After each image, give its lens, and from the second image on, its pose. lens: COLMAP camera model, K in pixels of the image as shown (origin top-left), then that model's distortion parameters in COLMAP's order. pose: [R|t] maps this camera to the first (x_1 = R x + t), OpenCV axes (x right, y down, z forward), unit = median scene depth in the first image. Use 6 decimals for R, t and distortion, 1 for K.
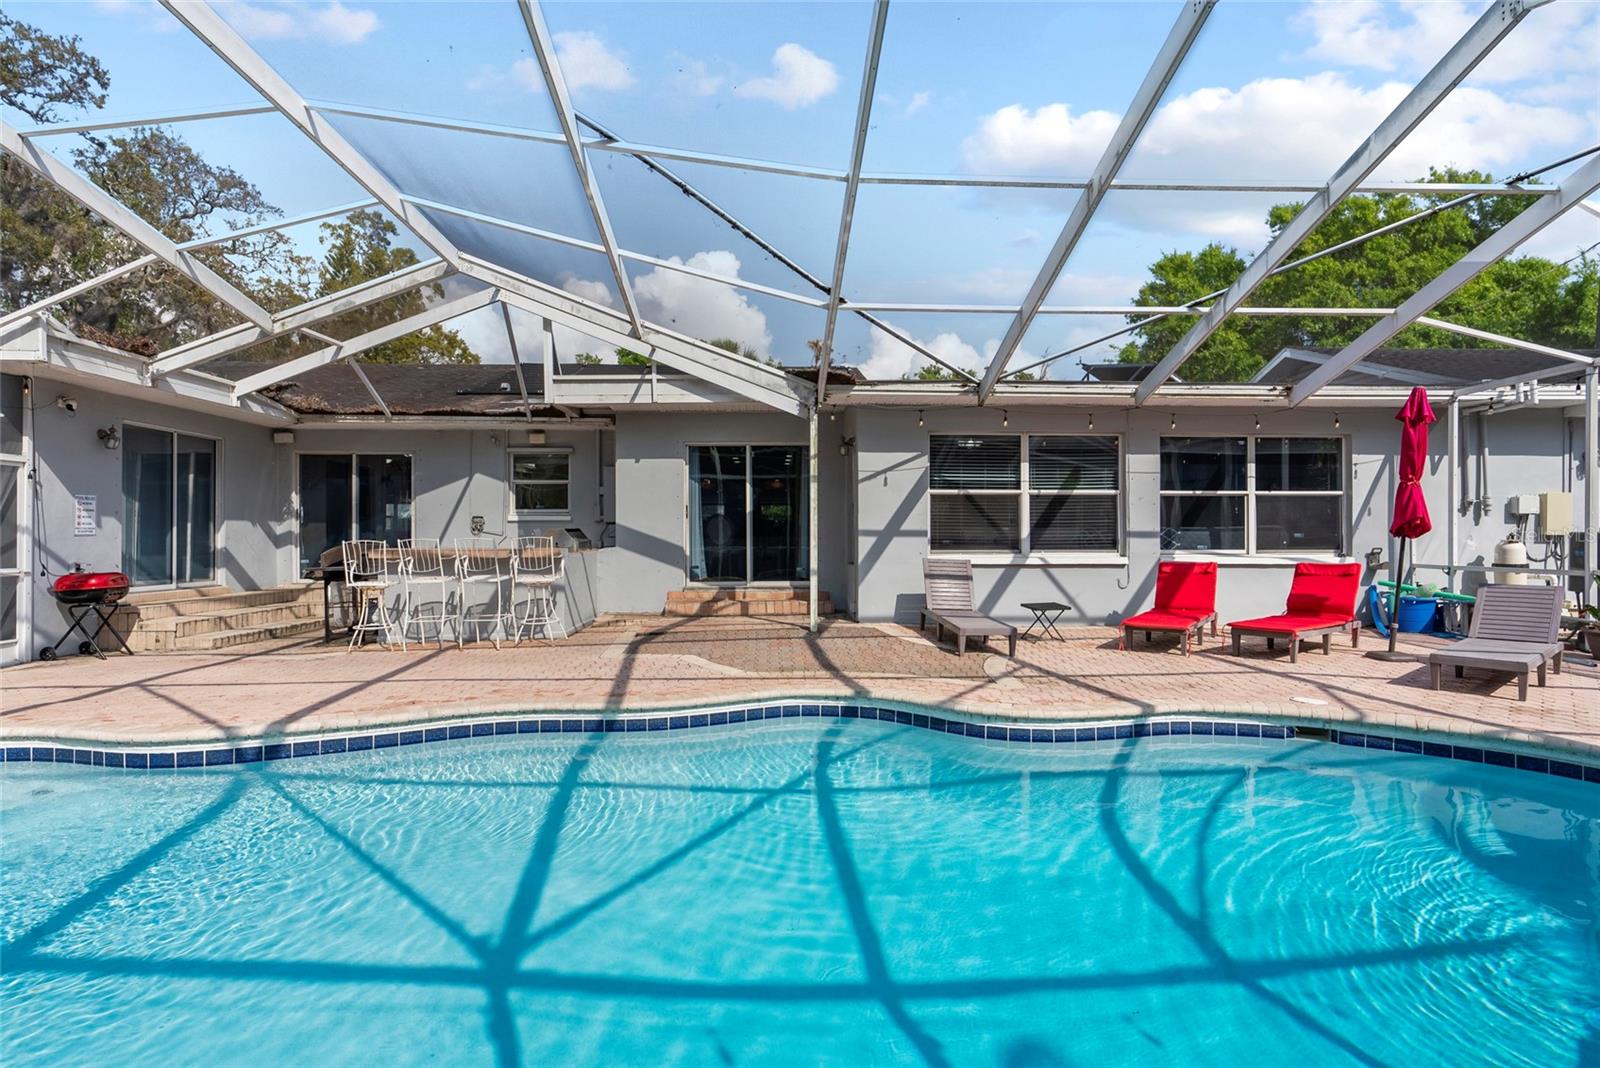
lens RADIAL K [[819.2, 0, 800.0], [0, 819.2, 534.0], [0, 0, 1]] dist [0.000269, 0.000039]
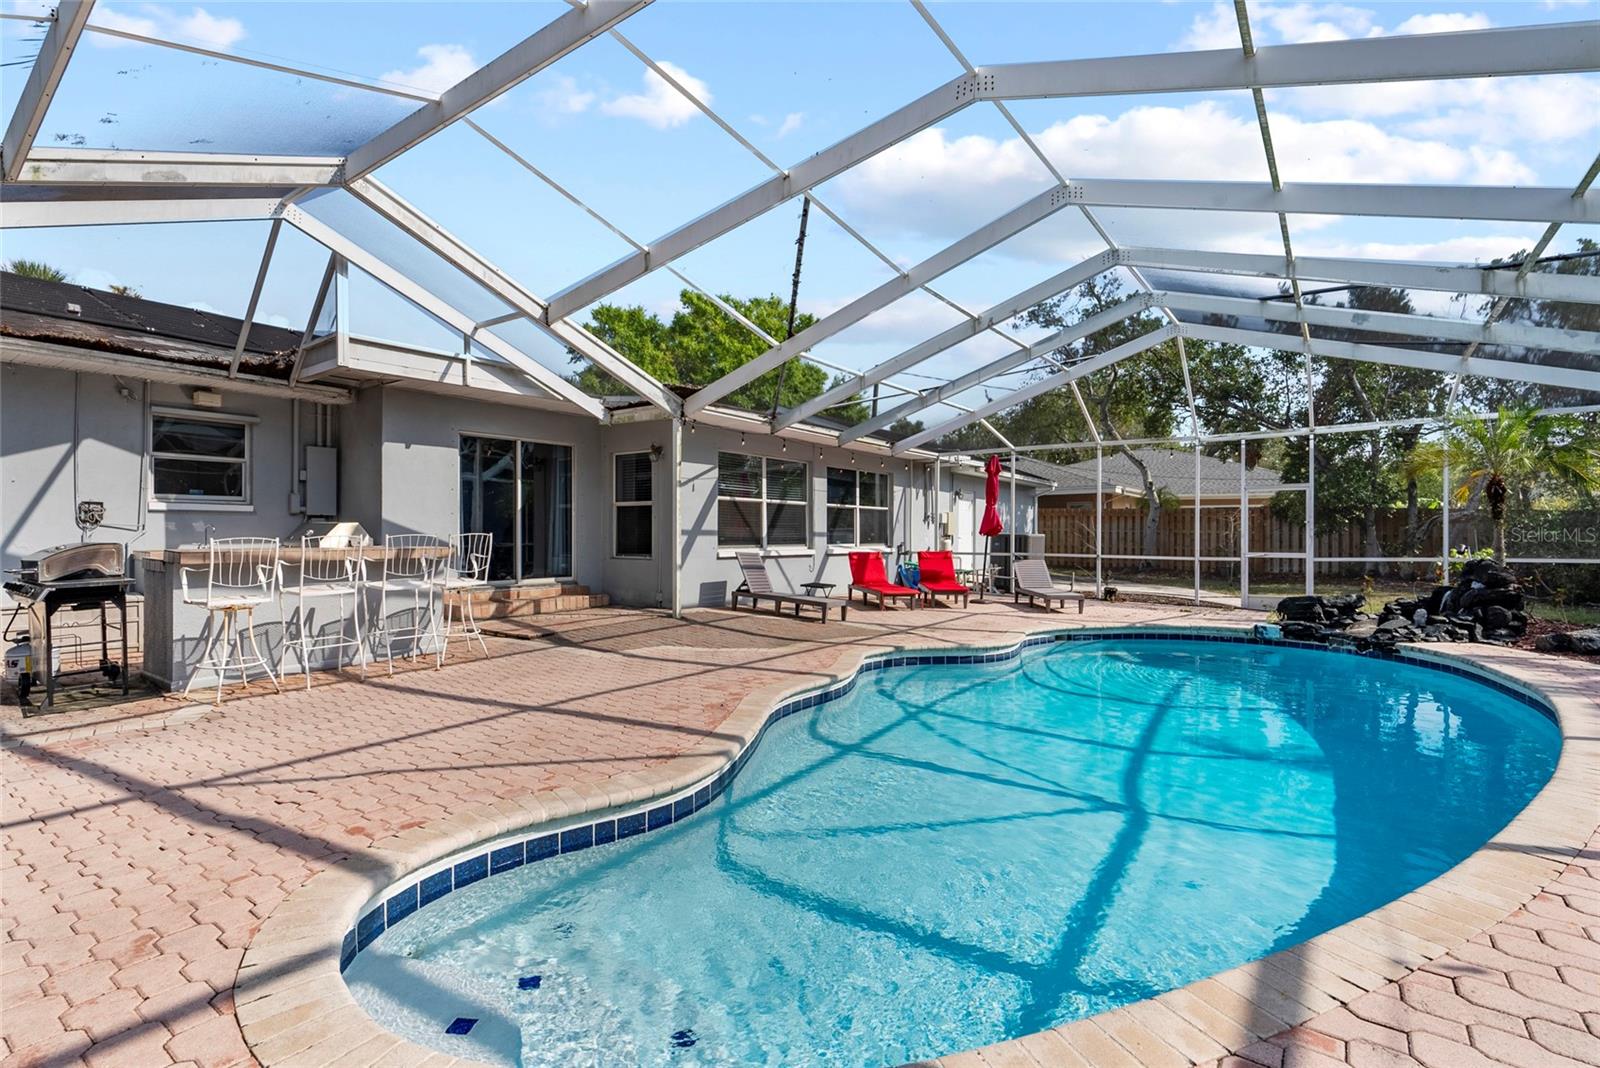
lens RADIAL K [[742.2, 0, 797.0], [0, 742.2, 551.6], [0, 0, 1]] dist [-0.000697, 0.000367]
pose [[0.630357, -0.015078, 0.776159, -0.618408], [-0.008107, 0.999629, 0.026004, -0.001730], [-0.776263, -0.022684, 0.630001, 0.206316]]
